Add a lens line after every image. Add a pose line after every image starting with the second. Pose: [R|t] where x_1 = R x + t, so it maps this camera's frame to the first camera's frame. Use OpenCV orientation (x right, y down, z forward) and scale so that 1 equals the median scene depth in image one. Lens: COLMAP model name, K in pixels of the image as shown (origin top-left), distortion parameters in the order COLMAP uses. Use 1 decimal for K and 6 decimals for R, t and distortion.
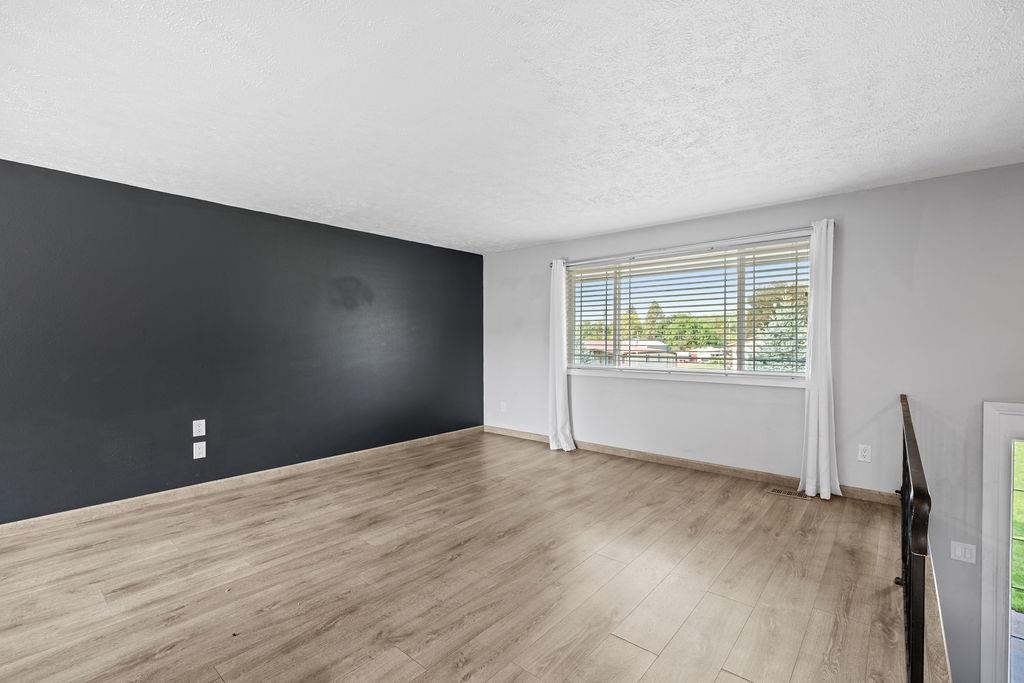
lens RADIAL K [[449.8, 0, 513.9], [0, 449.8, 344.2], [0, 0, 1]] dist [-0.001173, -0.001059]
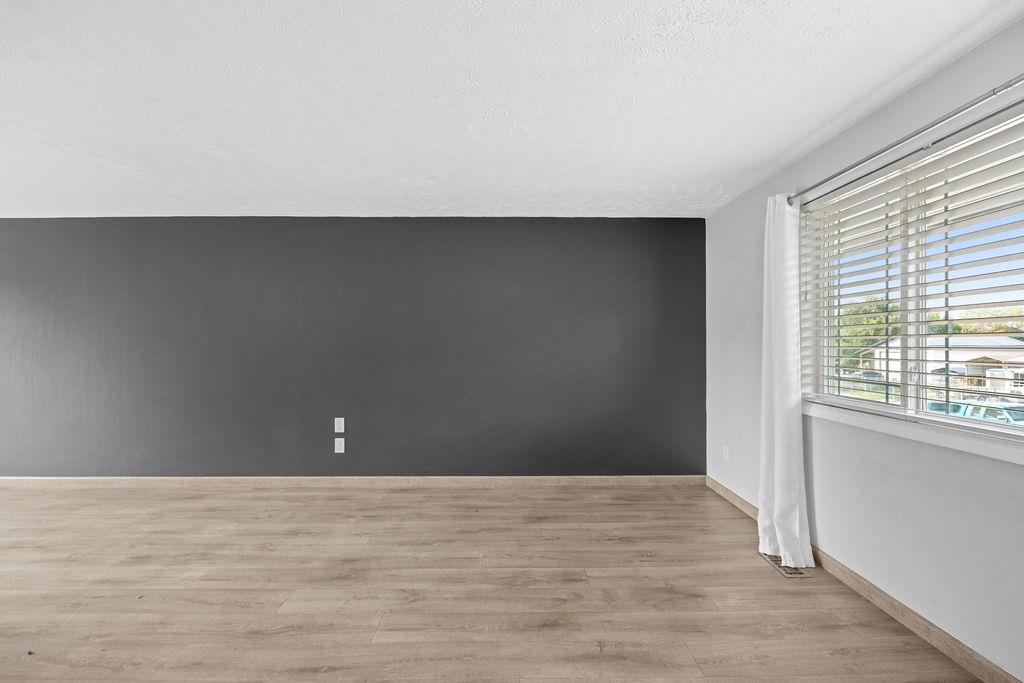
lens RADIAL K [[449.8, 0, 513.9], [0, 449.8, 344.2], [0, 0, 1]] dist [-0.001173, -0.001059]
pose [[0.663342, 0.001542, -0.748315, 0.404132], [-0.011493, 0.999901, -0.008128, -0.007161], [0.748228, 0.013992, 0.663294, 0.592469]]
